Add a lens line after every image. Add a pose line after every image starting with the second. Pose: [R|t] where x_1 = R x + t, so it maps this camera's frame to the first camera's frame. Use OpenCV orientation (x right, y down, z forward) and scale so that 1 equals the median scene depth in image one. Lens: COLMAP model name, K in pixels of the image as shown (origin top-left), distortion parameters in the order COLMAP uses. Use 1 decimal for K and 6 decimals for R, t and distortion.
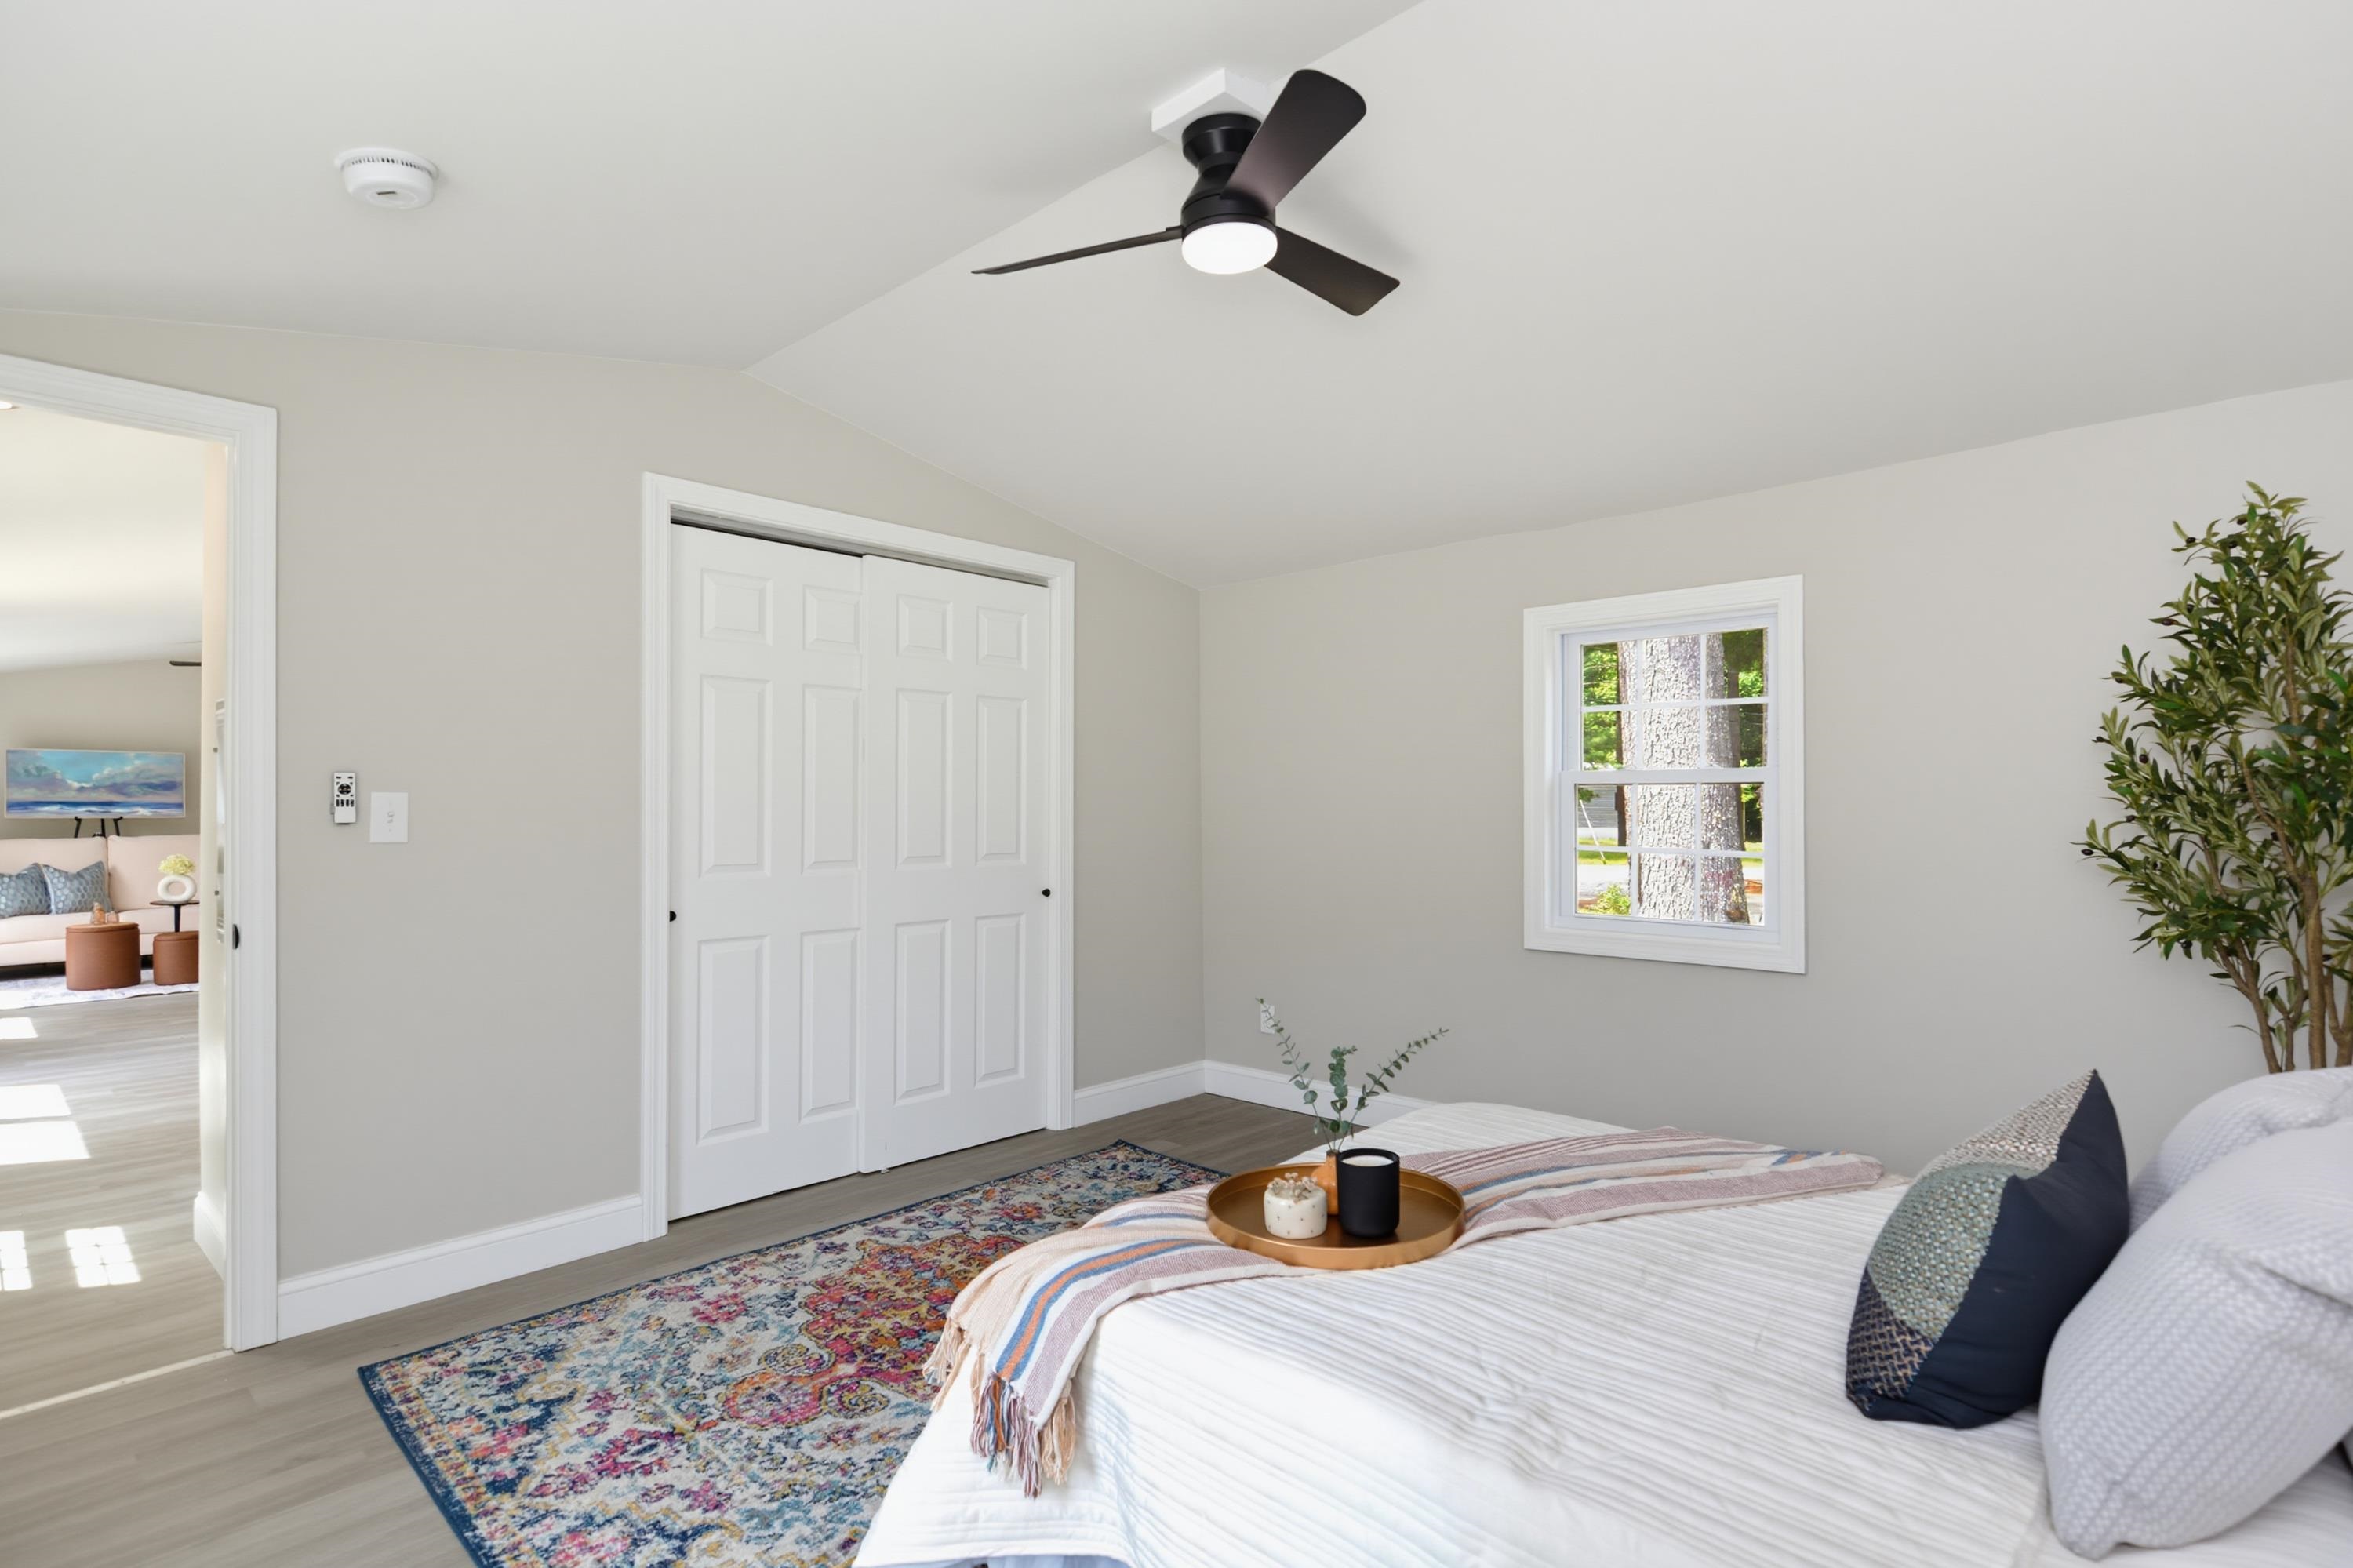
lens RADIAL K [[1152.0, 0, 1160.7], [0, 1152.0, 818.1], [0, 0, 1]] dist [-0.000805, -0.000695]
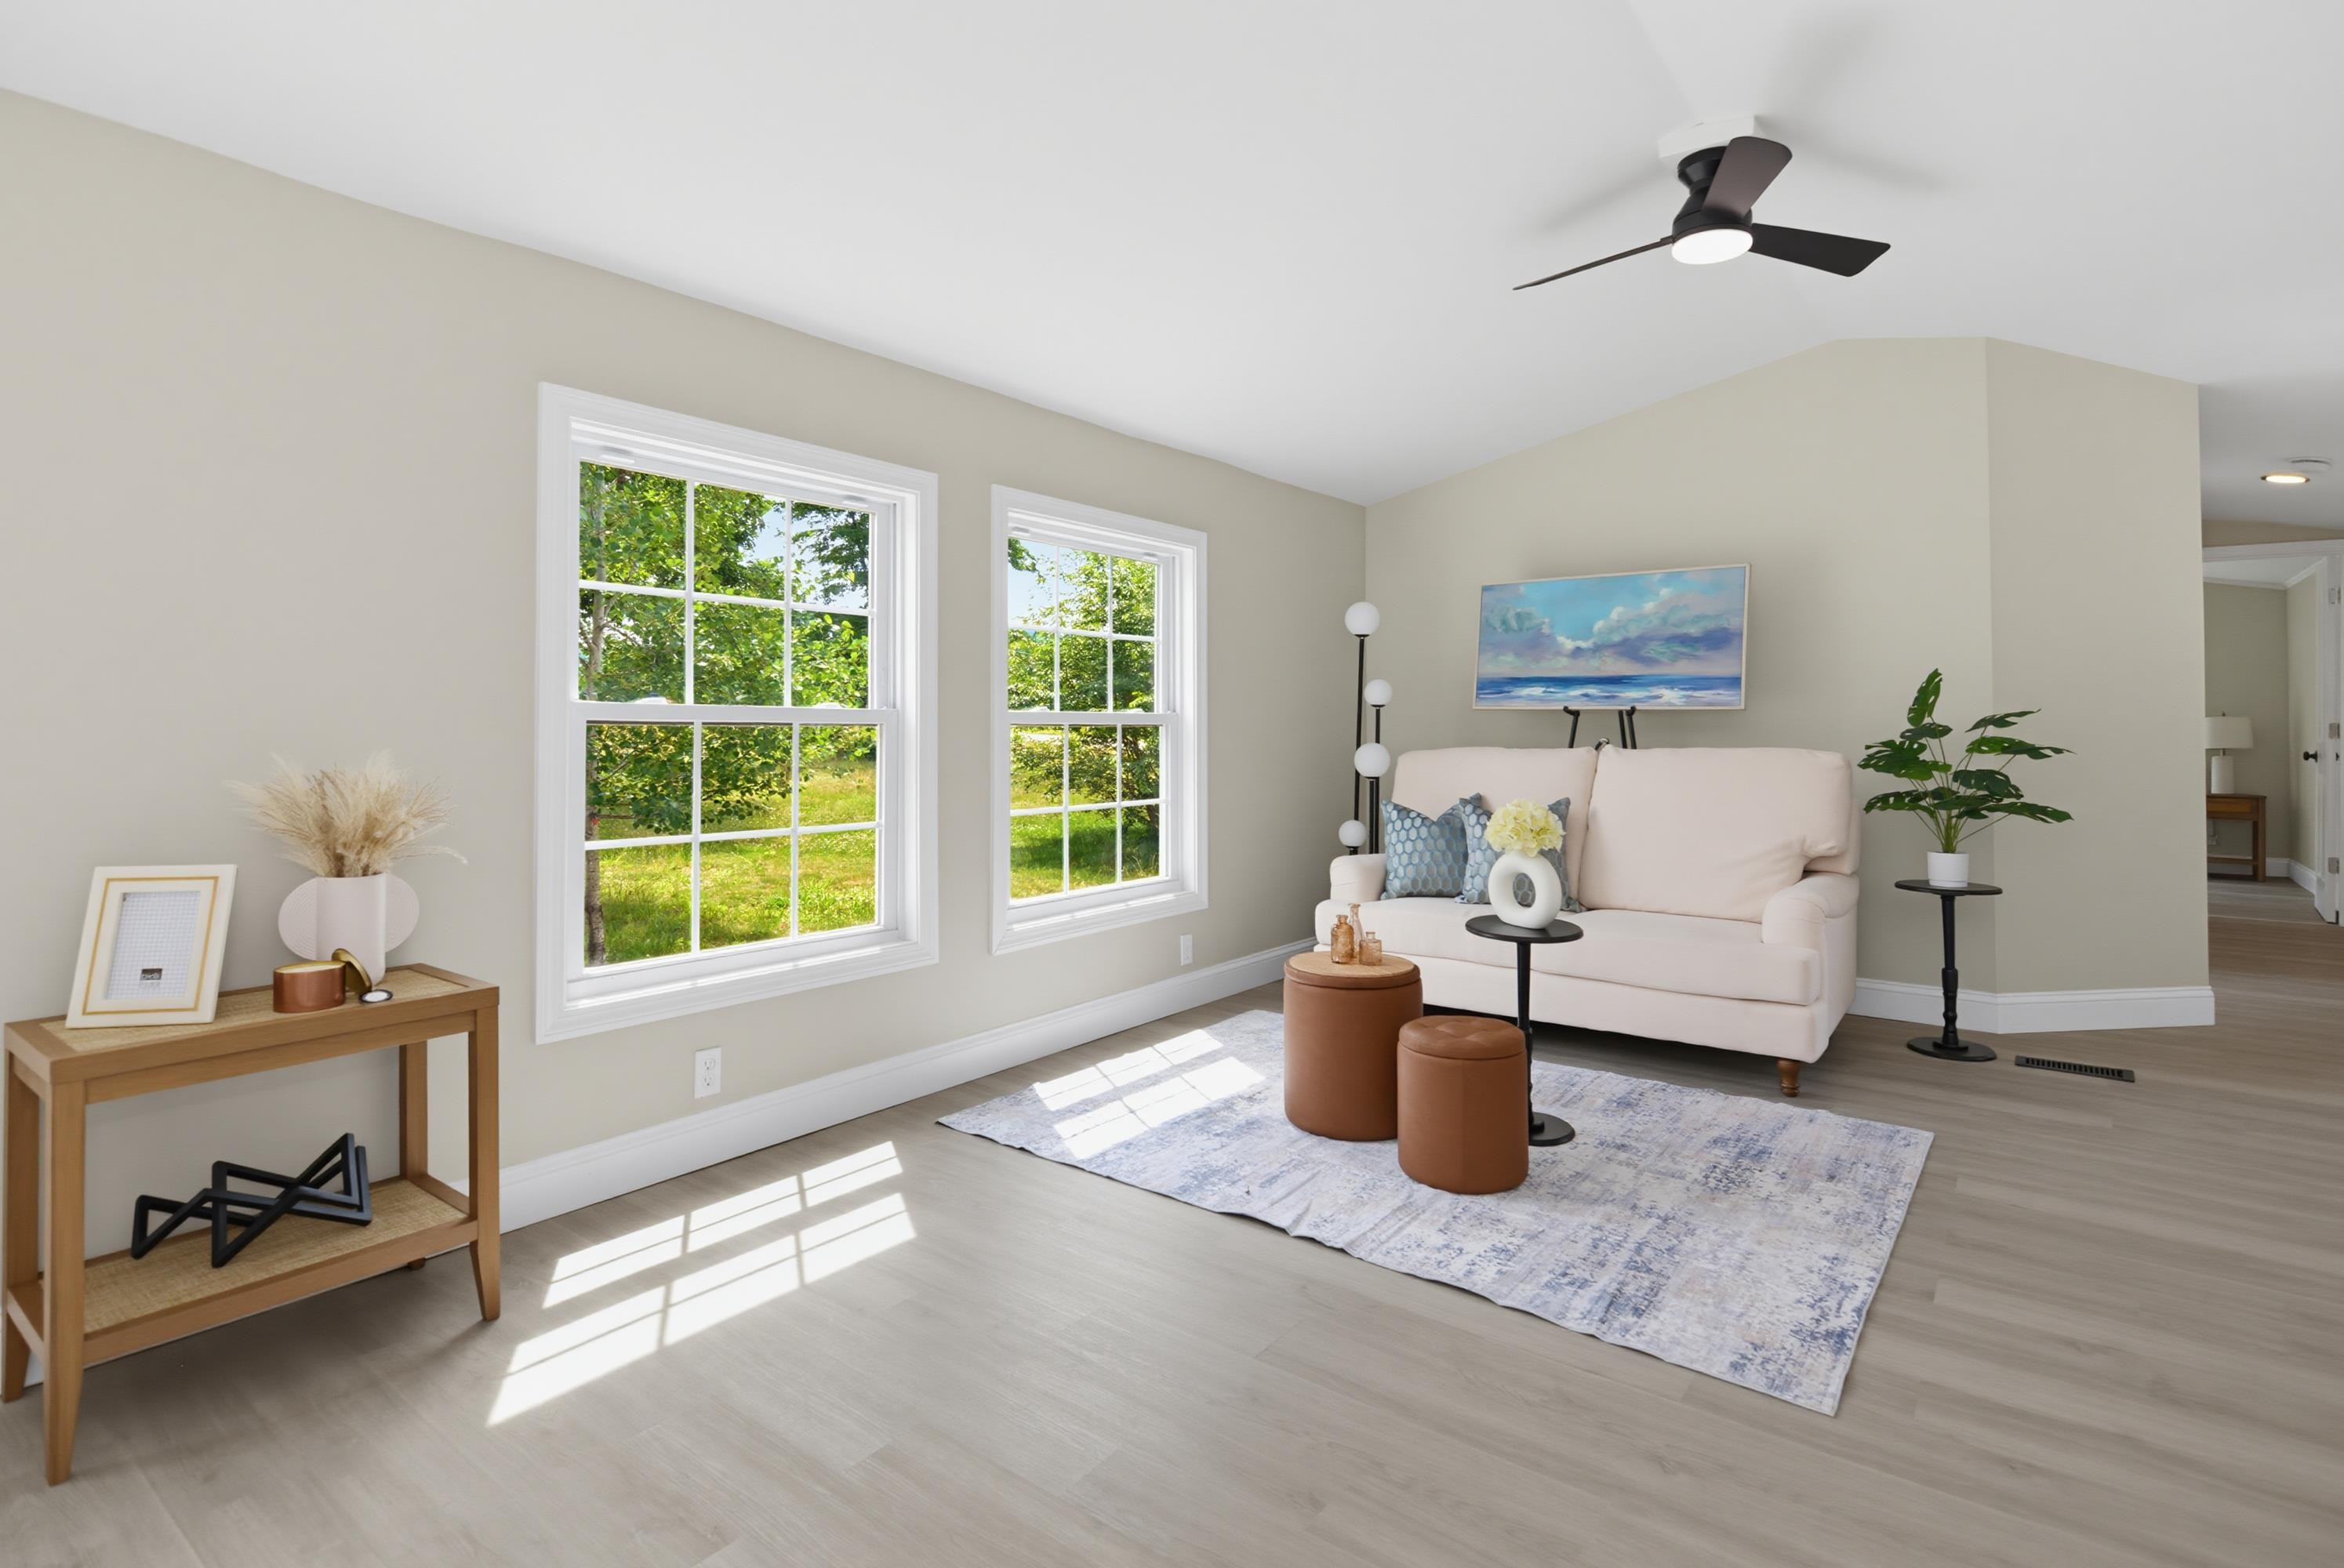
lens RADIAL K [[1156.6, 0, 1168.2], [0, 1156.6, 727.2], [0, 0, 1]] dist [0.001233, -0.007850]
pose [[0.091894, 0.008199, -0.995735, -0.441622], [-0.013205, 0.999888, 0.007015, 0.006682], [0.995681, 0.012504, 0.091992, 0.769242]]
